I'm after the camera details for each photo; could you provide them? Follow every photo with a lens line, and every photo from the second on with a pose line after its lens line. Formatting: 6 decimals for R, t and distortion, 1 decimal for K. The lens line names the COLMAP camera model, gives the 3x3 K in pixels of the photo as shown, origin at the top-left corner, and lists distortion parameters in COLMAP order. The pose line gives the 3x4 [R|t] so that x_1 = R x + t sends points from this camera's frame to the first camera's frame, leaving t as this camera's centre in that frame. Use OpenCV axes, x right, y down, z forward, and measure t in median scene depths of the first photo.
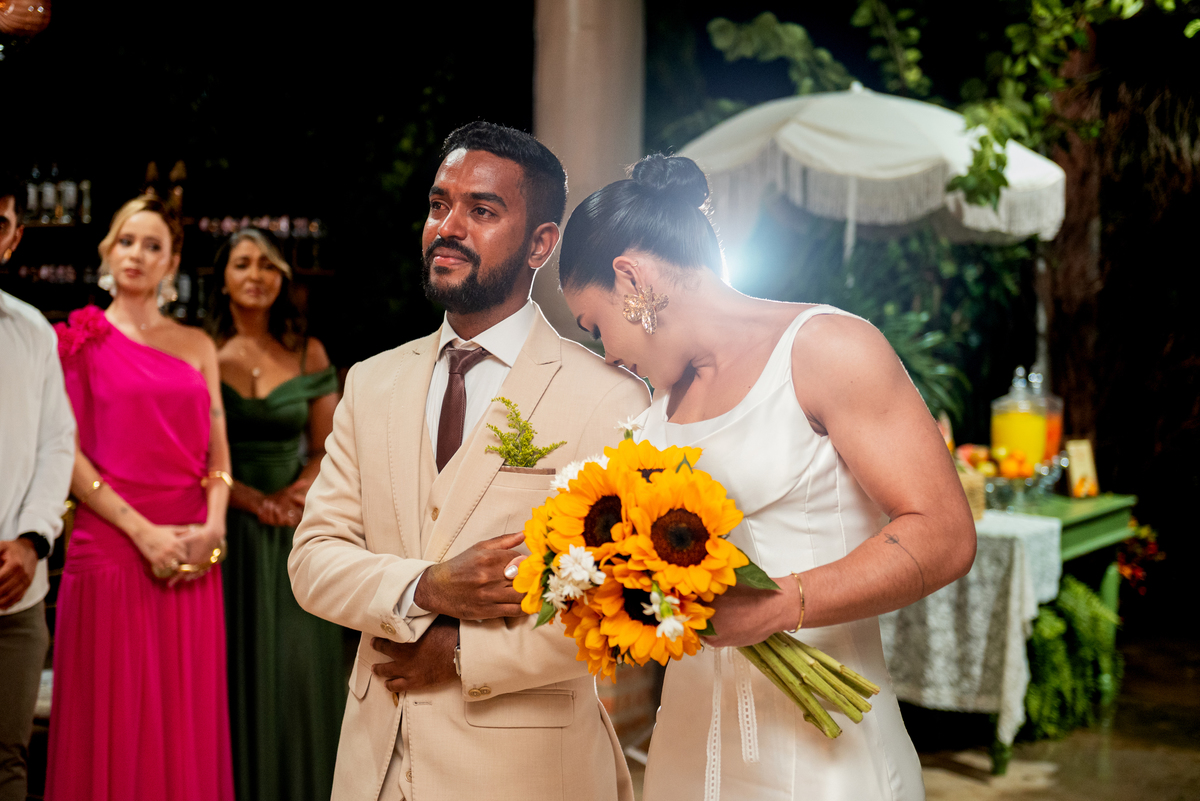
lens RADIAL K [[1932.7, 0, 642.0], [0, 1932.7, 421.8], [0, 0, 1]] dist [-0.013877, 0.000000]
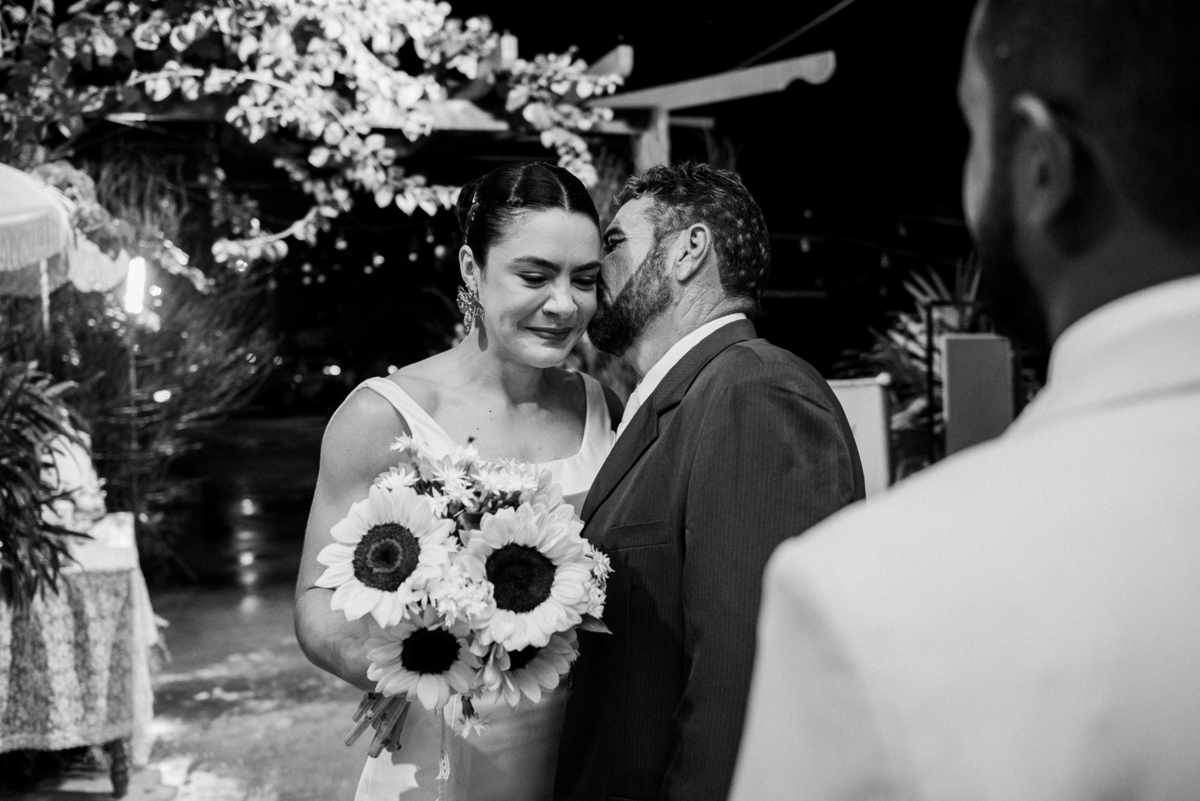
lens RADIAL K [[1189.6, 0, 552.5], [0, 1189.6, 365.3], [0, 0, 1]] dist [-0.033715, 0.000000]
pose [[0.644182, -0.038226, 0.763916, -0.146469], [0.077559, 0.996867, -0.015520, -0.022868], [-0.760930, 0.069247, 0.645128, 0.389057]]
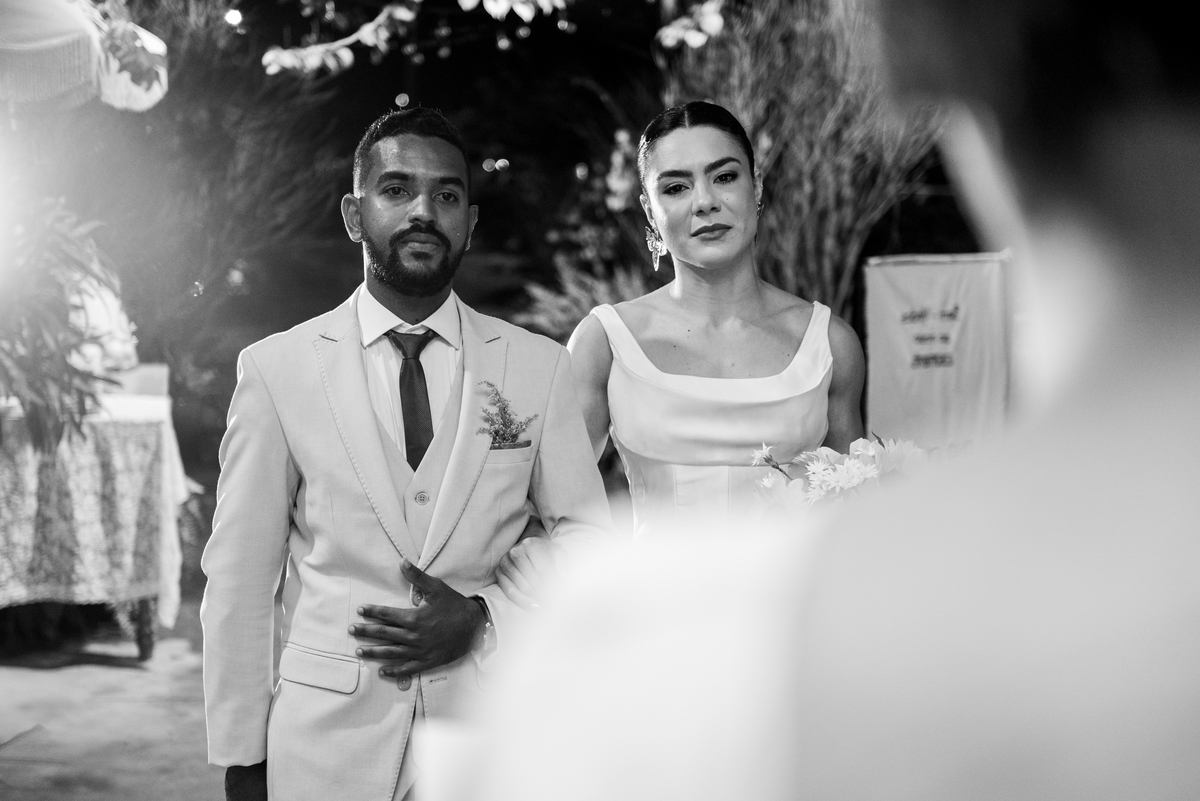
lens RADIAL K [[2057.9, 0, 609.9], [0, 2057.9, 403.1], [0, 0, 1]] dist [-0.016768, 0.000000]
pose [[0.750422, -0.091079, 0.654653, -0.316579], [0.034039, 0.994471, 0.099338, -0.045303], [-0.660081, -0.052262, 0.749374, 0.056840]]
